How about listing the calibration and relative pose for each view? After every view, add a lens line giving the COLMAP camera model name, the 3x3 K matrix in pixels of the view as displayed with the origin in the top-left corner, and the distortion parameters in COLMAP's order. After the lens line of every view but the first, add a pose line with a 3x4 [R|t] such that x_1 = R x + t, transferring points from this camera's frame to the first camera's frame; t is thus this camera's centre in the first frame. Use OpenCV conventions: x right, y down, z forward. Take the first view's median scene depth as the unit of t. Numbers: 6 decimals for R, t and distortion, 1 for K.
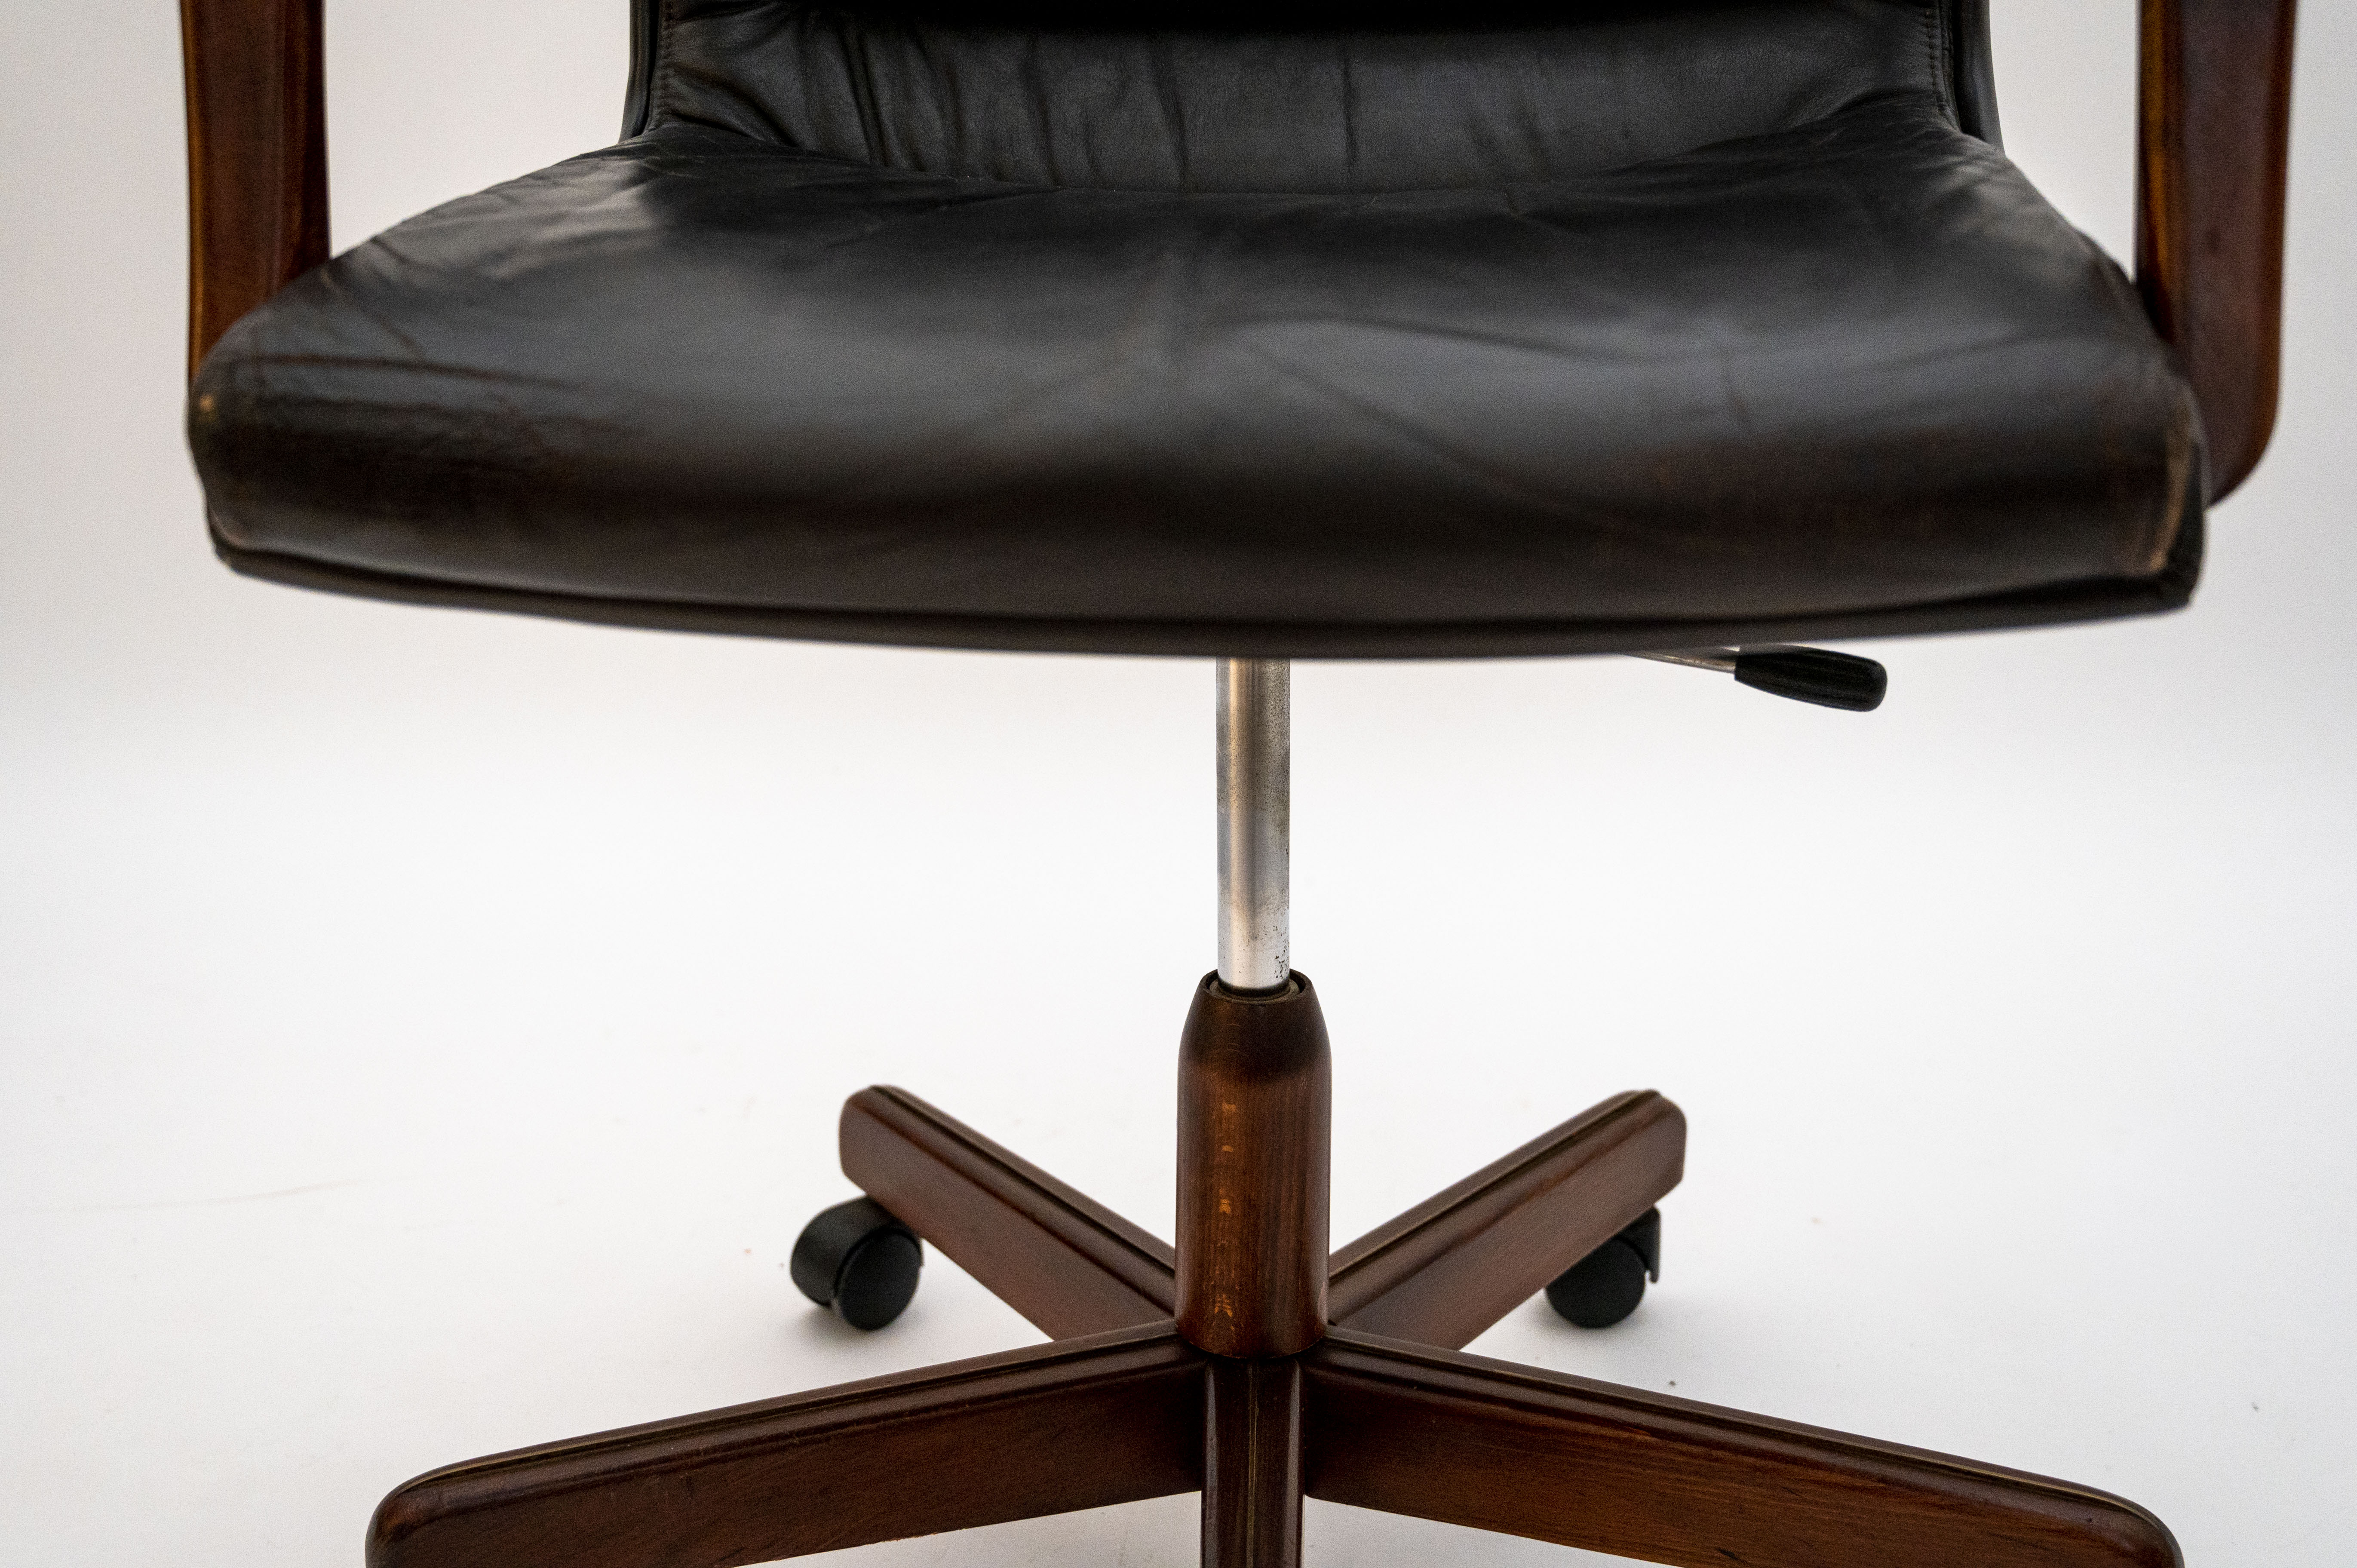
lens RADIAL K [[2684.9, 0, 1112.4], [0, 2684.9, 716.2], [0, 0, 1]] dist [0.071297, 0.000000]
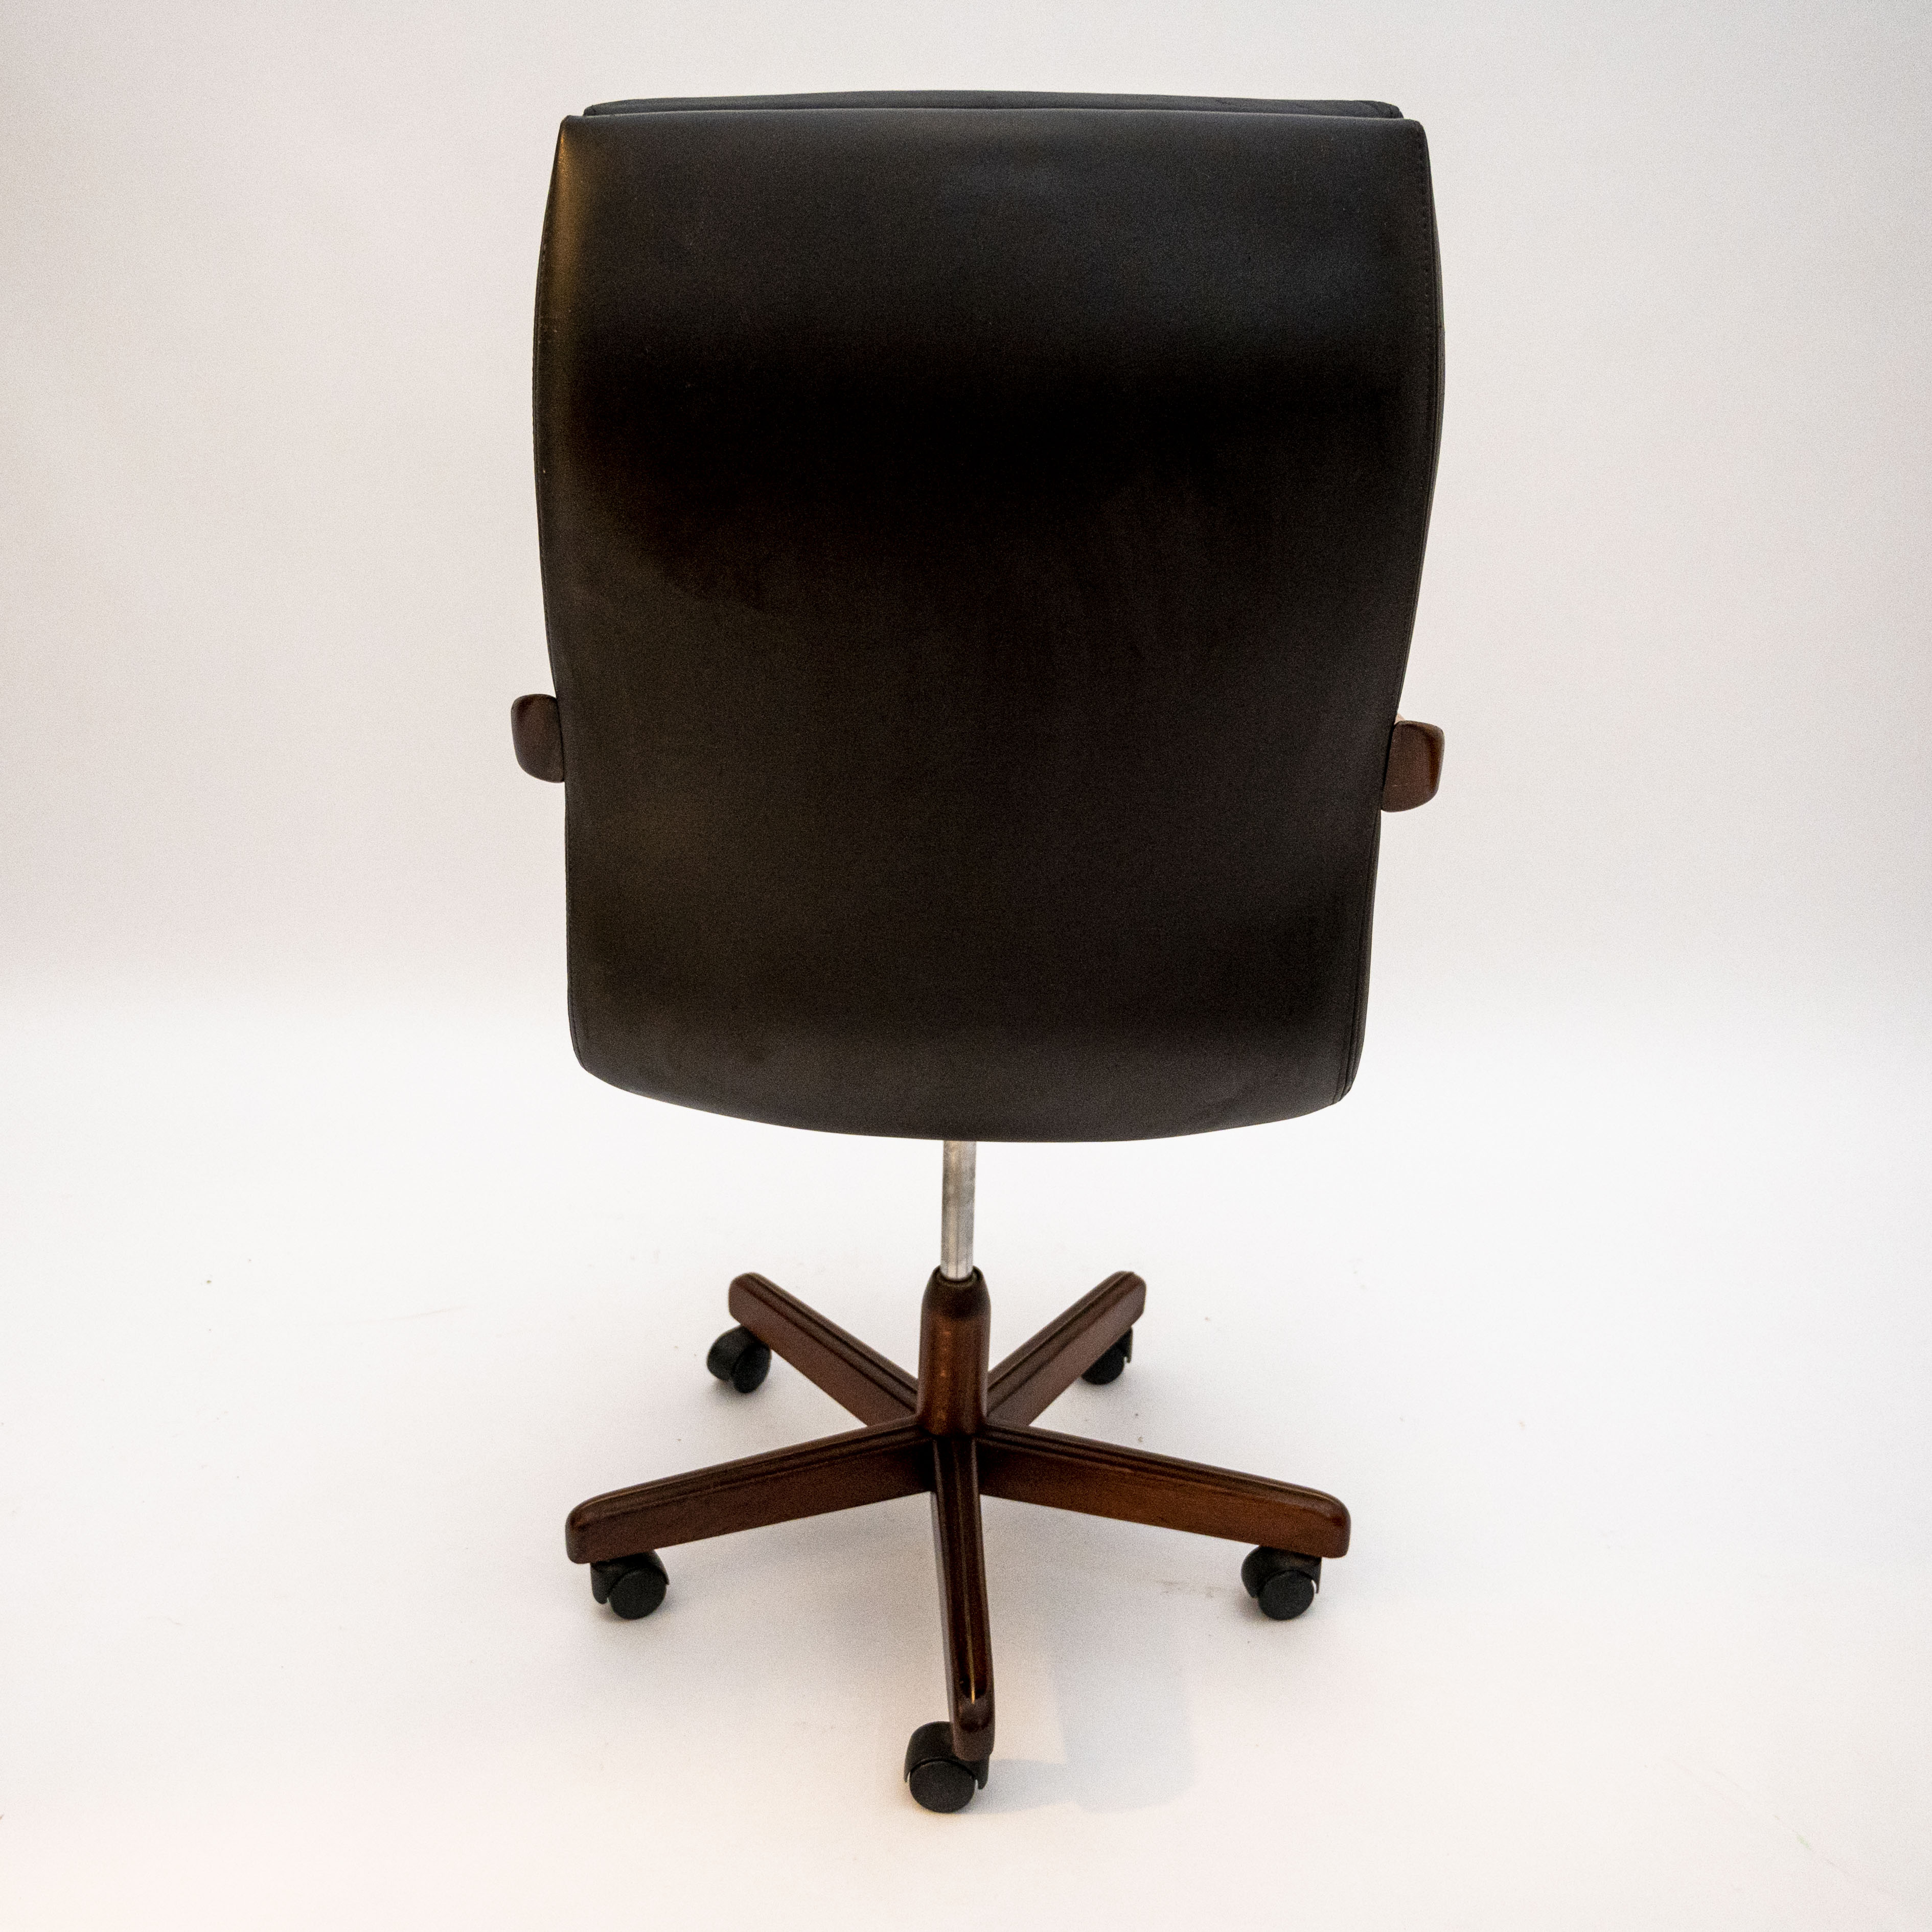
lens RADIAL K [[1946.8, 0, 877.6], [0, 1946.8, 1021.4], [0, 0, 1]] dist [0.006574, 0.000000]
pose [[0.996855, -0.006600, 0.078969, -0.131128], [-0.004383, 0.990409, 0.138094, -0.312567], [-0.079123, -0.138006, 0.987266, -0.514080]]
